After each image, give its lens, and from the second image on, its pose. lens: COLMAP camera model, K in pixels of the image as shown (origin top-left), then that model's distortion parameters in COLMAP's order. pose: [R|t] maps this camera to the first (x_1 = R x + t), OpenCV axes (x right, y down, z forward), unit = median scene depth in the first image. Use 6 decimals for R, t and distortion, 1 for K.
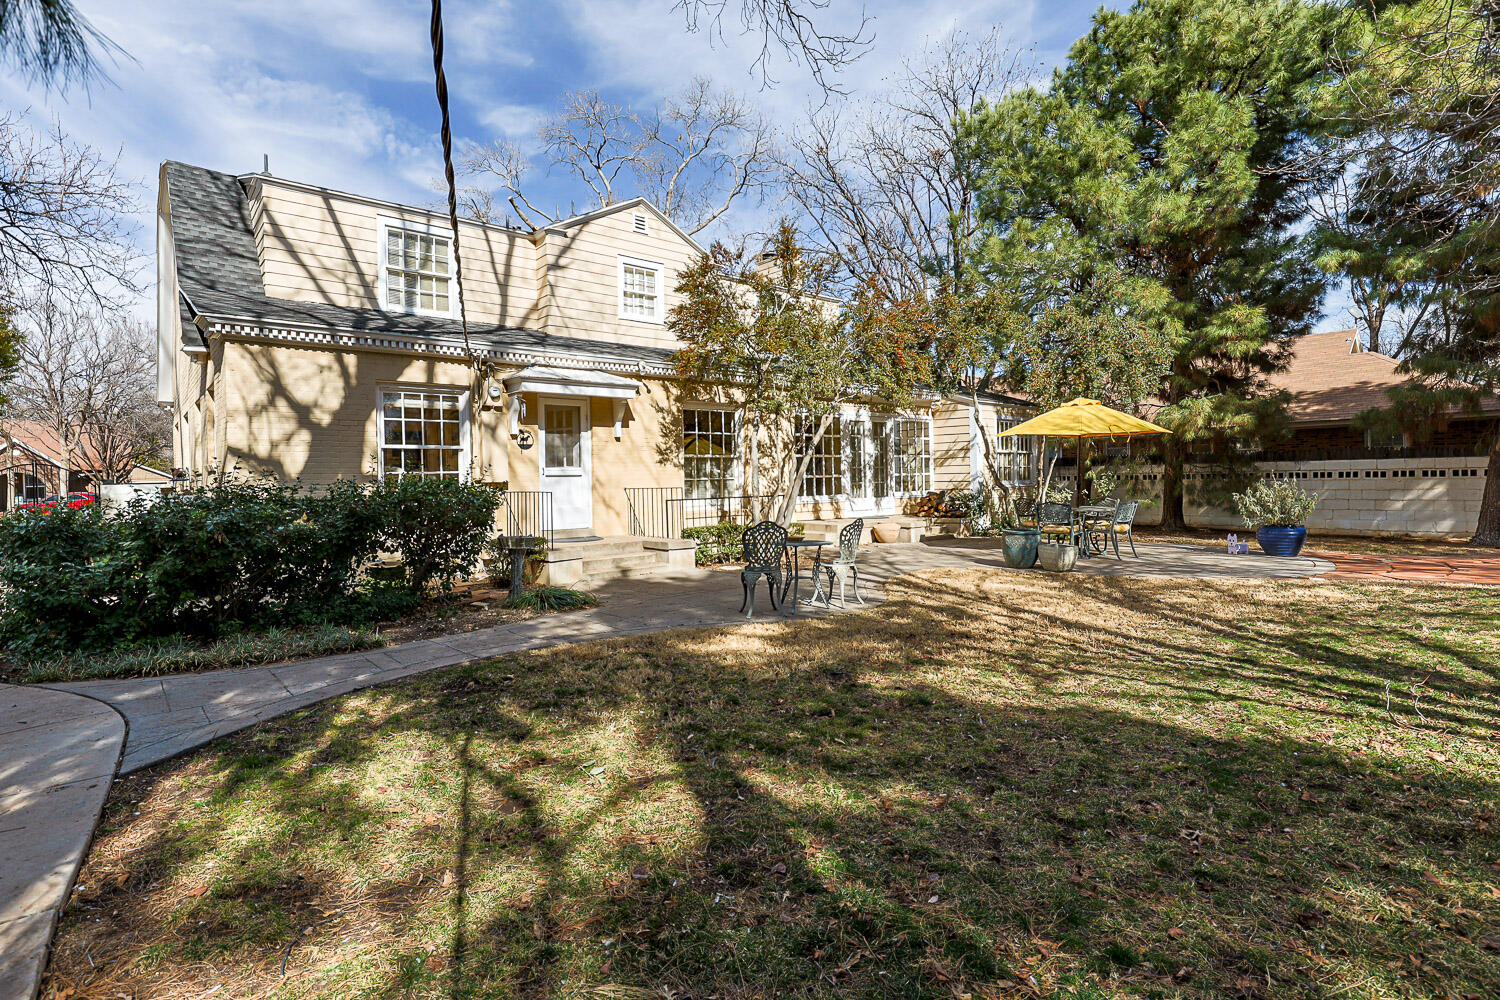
lens RADIAL K [[699.1, 0, 750.7], [0, 699.1, 495.4], [0, 0, 1]] dist [-0.005637, -0.000076]
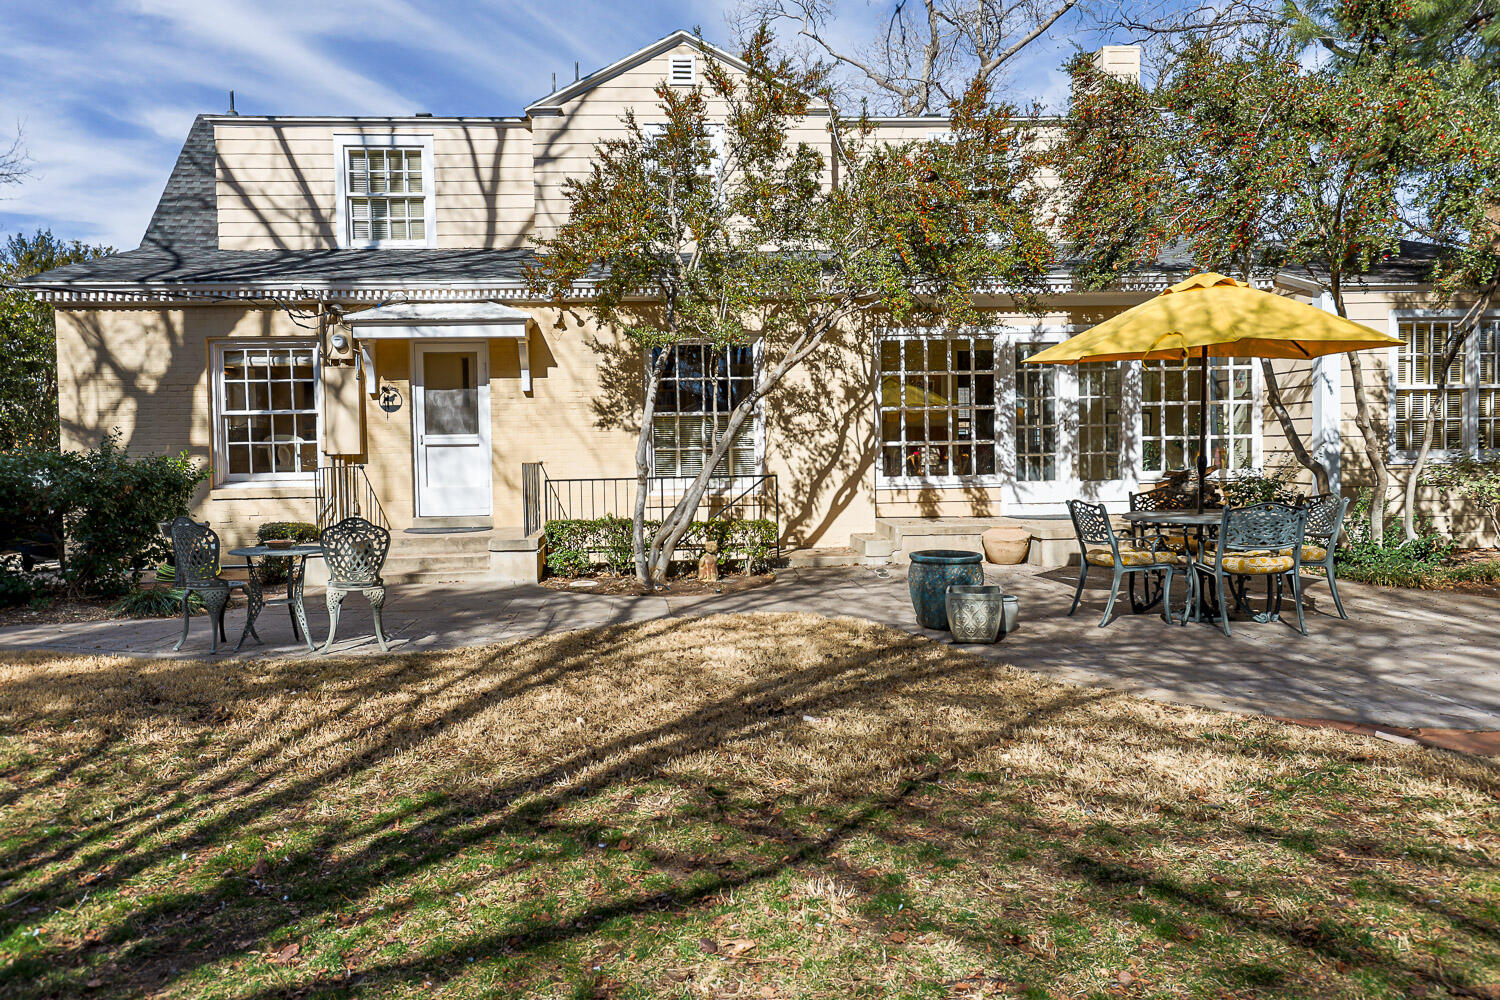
lens RADIAL K [[1023.9, 0, 750.5], [0, 1023.9, 495.5], [0, 0, 1]] dist [0.012483, -0.000769]
pose [[0.813908, 0.028599, -0.580289, 0.611310], [-0.010174, 0.999336, 0.034980, -0.015359], [0.580904, -0.022567, 0.813659, 0.272563]]
